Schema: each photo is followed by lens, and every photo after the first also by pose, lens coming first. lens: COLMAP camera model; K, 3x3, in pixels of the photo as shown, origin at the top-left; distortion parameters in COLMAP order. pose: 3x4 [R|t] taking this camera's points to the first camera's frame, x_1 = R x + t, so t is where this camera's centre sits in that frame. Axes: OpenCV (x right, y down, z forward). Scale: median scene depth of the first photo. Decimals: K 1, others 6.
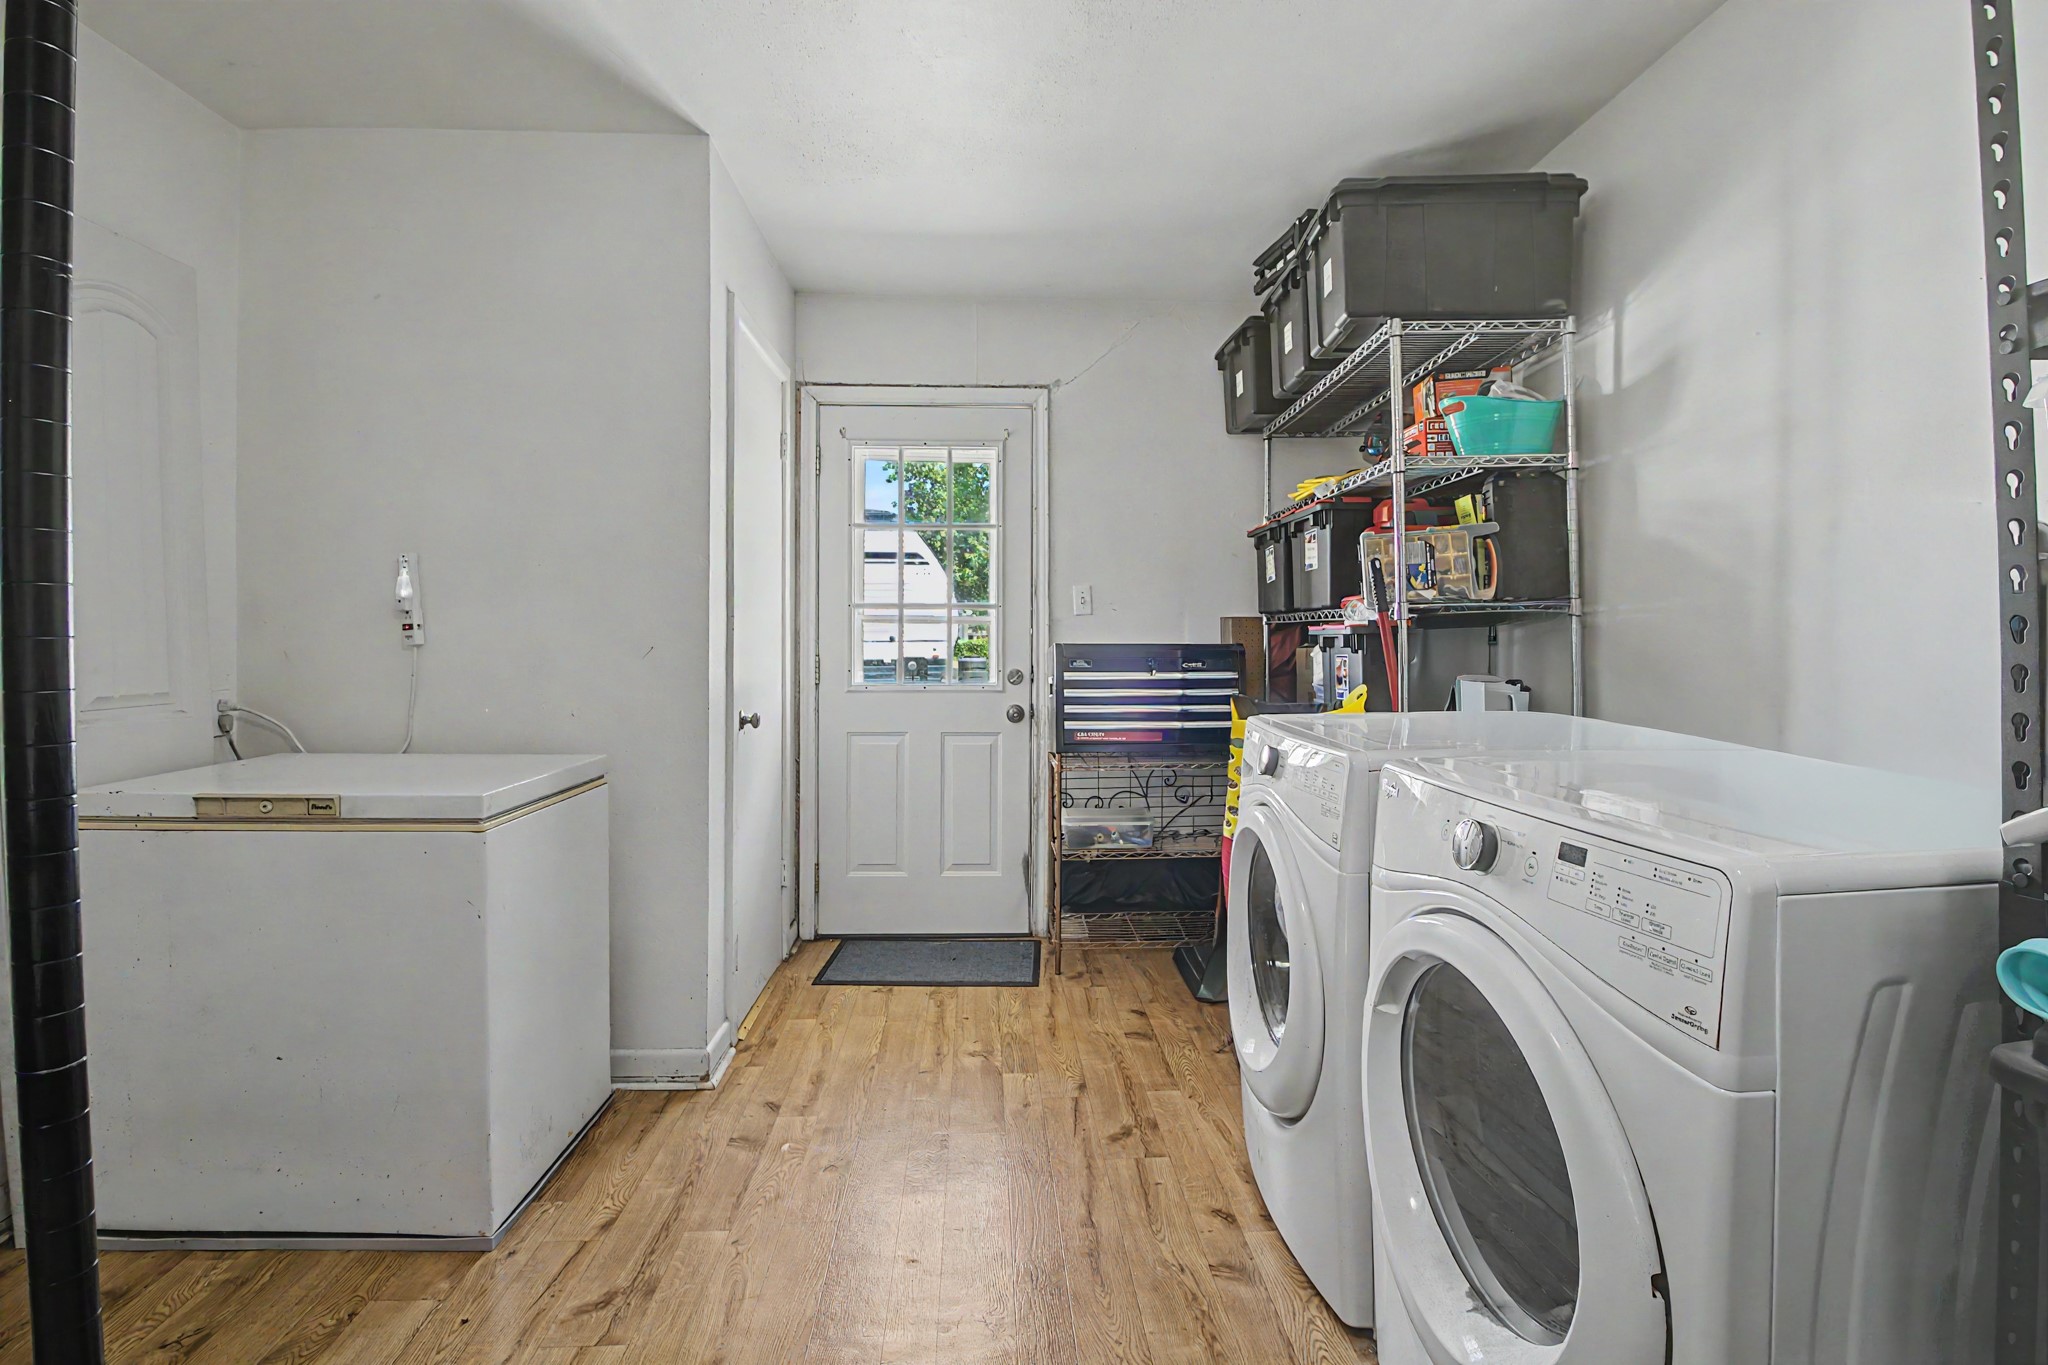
lens RADIAL K [[935.1, 0, 1024.7], [0, 935.1, 662.0], [0, 0, 1]] dist [-0.008215, -0.008381]
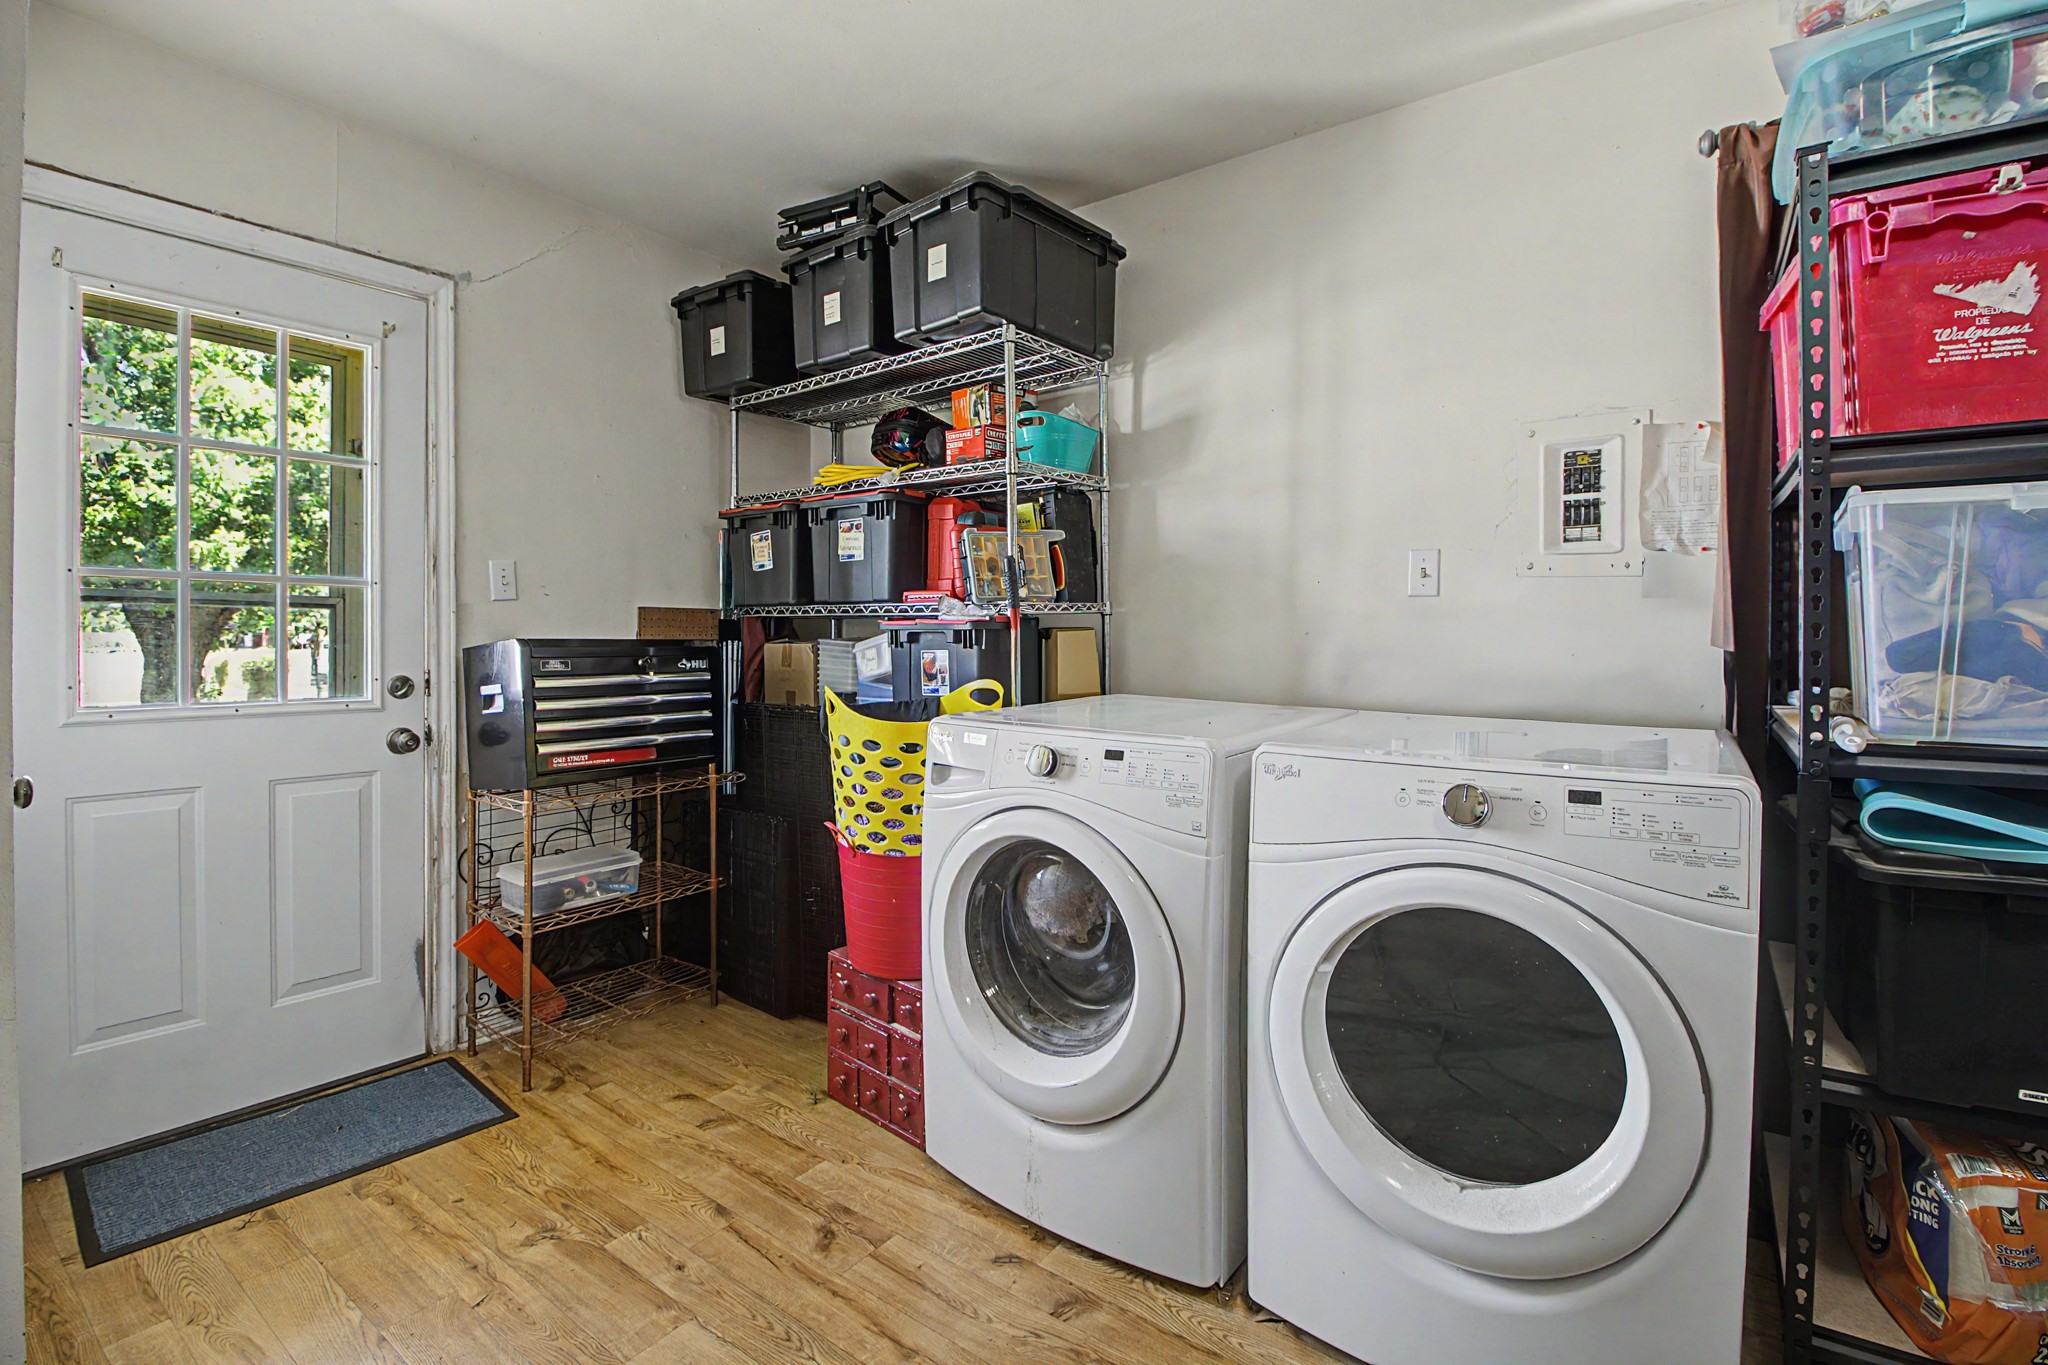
lens RADIAL K [[935.1, 0, 1023.0], [0, 935.1, 662.1], [0, 0, 1]] dist [-0.008215, -0.008381]
pose [[0.624678, -0.016736, 0.780703, -0.334401], [0.014178, 0.999849, 0.010089, -0.003800], [-0.780754, 0.004766, 0.624821, 0.282650]]
